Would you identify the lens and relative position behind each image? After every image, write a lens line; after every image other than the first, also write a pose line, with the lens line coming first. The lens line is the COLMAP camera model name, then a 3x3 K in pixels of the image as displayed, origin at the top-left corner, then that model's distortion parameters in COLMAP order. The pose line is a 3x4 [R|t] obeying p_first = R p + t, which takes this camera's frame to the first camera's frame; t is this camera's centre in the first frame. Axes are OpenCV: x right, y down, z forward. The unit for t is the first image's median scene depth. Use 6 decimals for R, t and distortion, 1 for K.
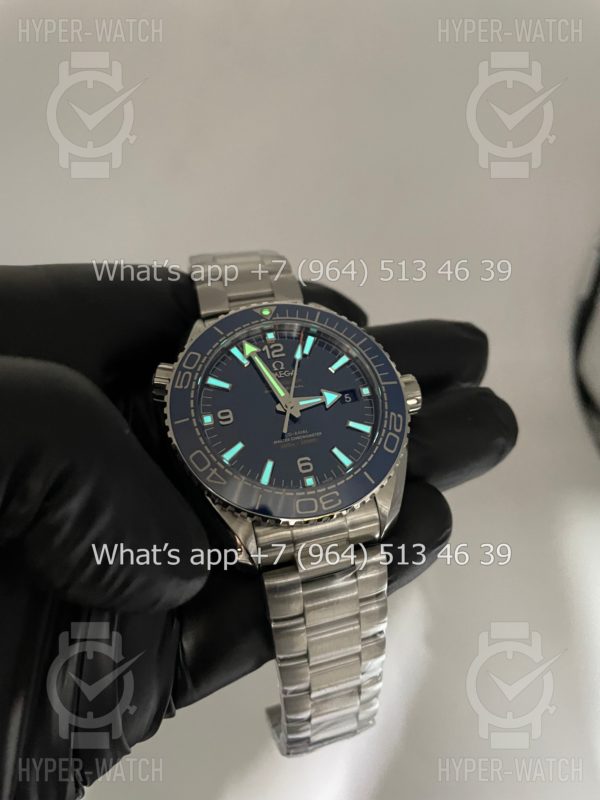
lens RADIAL K [[642.1, 0, 305.6], [0, 642.1, 396.8], [0, 0, 1]] dist [0.065019, 0.007526]
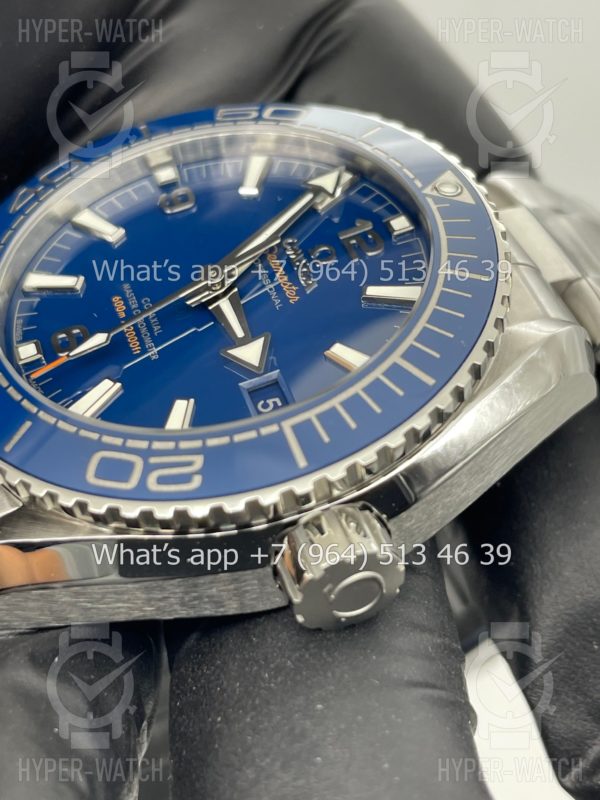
lens RADIAL K [[1278.6, 0, 309.2], [0, 1278.6, 395.8], [0, 0, 1]] dist [0.102689, 0.000000]
pose [[0.070134, 0.646118, -0.760009, 0.663965], [-0.819561, 0.471663, 0.325353, -0.276318], [0.568684, 0.600055, 0.562612, 0.613875]]
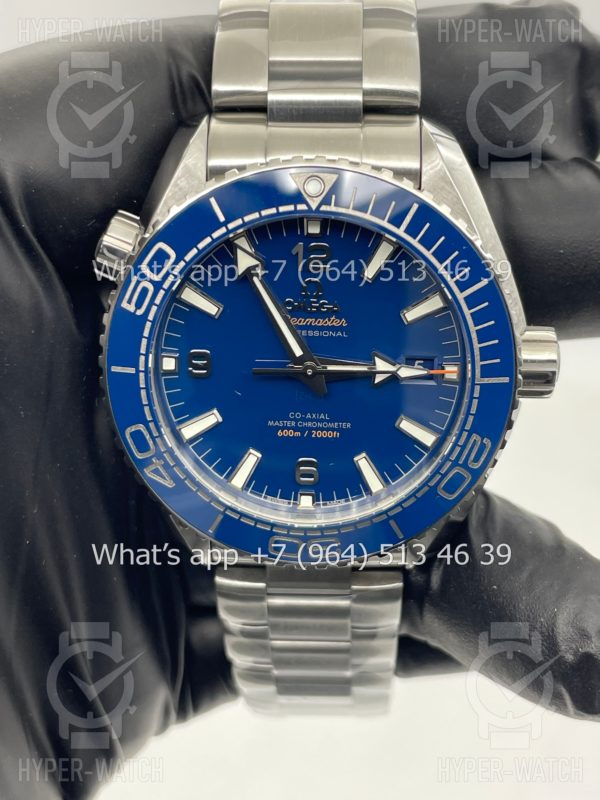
lens RADIAL K [[1278.6, 0, 294.9], [0, 1278.6, 401.5], [0, 0, 1]] dist [0.102689, 0.000000]
pose [[0.947472, 0.307735, -0.087156, 0.072172], [-0.171313, 0.718396, 0.674210, -0.748357], [0.270090, -0.623864, 0.733379, 0.133334]]
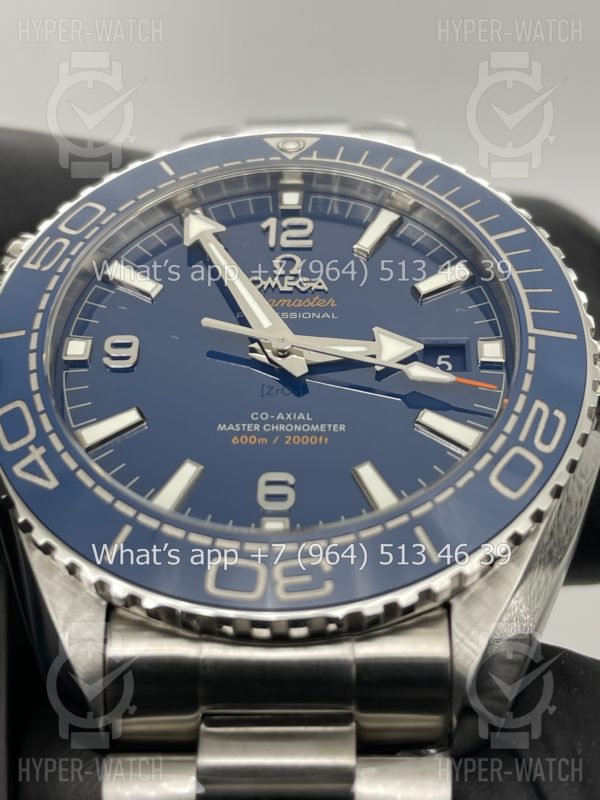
lens RADIAL K [[1278.6, 0, 302.6], [0, 1278.6, 394.7], [0, 0, 1]] dist [0.102689, 0.000000]
pose [[0.946432, 0.130962, -0.295154, 0.224306], [-0.181136, 0.972023, -0.149533, 0.156771], [0.267313, 0.194986, 0.943676, 0.267487]]
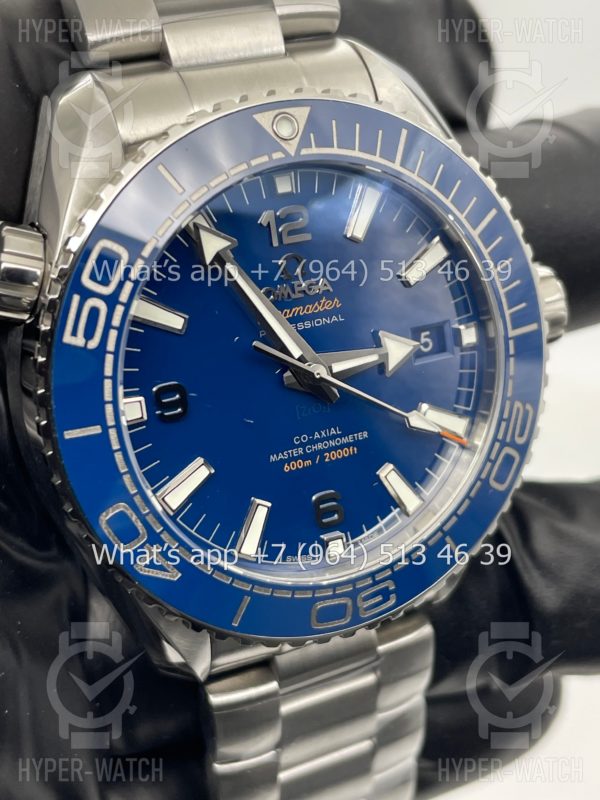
lens RADIAL K [[1278.6, 0, 306.8], [0, 1278.6, 401.3], [0, 0, 1]] dist [0.102689, 0.000000]
pose [[0.951134, 0.057122, 0.303448, -0.295935], [-0.213967, 0.830469, 0.514333, -0.424901], [-0.222624, -0.554128, 0.802110, 0.288812]]
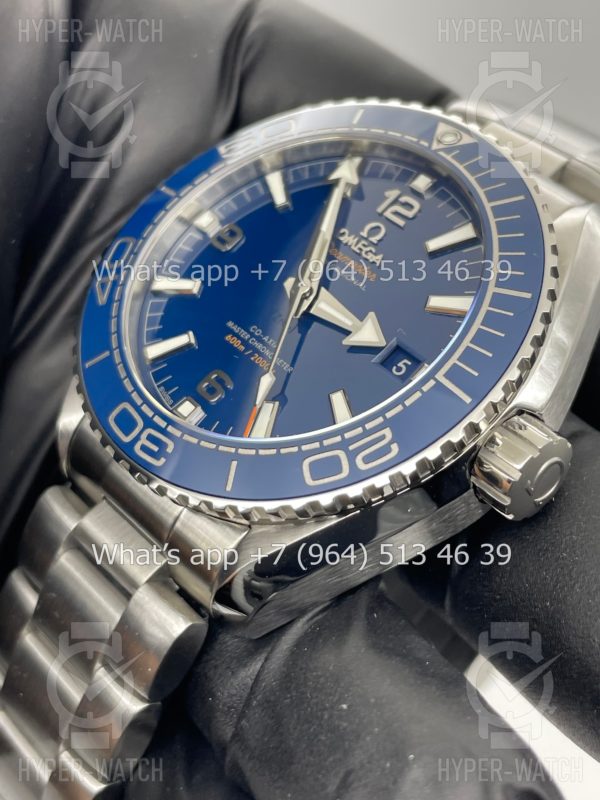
lens RADIAL K [[1278.6, 0, 301.8], [0, 1278.6, 394.2], [0, 0, 1]] dist [0.102689, 0.000000]
pose [[0.406227, 0.588400, -0.699118, 0.706403], [-0.593134, 0.751795, 0.288091, -0.209900], [0.695106, 0.297640, 0.654399, 0.386424]]
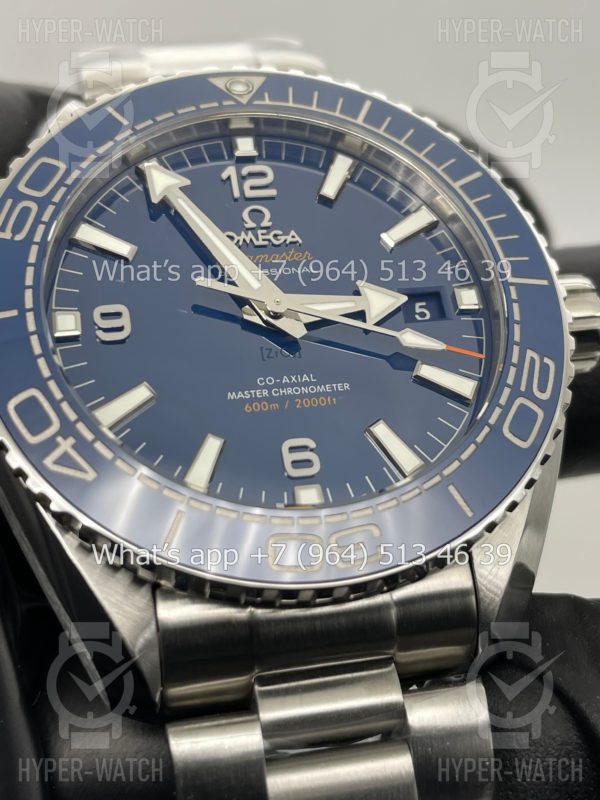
lens RADIAL K [[1278.6, 0, 305.1], [0, 1278.6, 408.2], [0, 0, 1]] dist [0.102689, 0.000000]
pose [[0.995973, 0.088351, -0.015252, 0.010818], [-0.088728, 0.995713, -0.026137, 0.093631], [0.012877, 0.027385, 0.999542, 0.206965]]
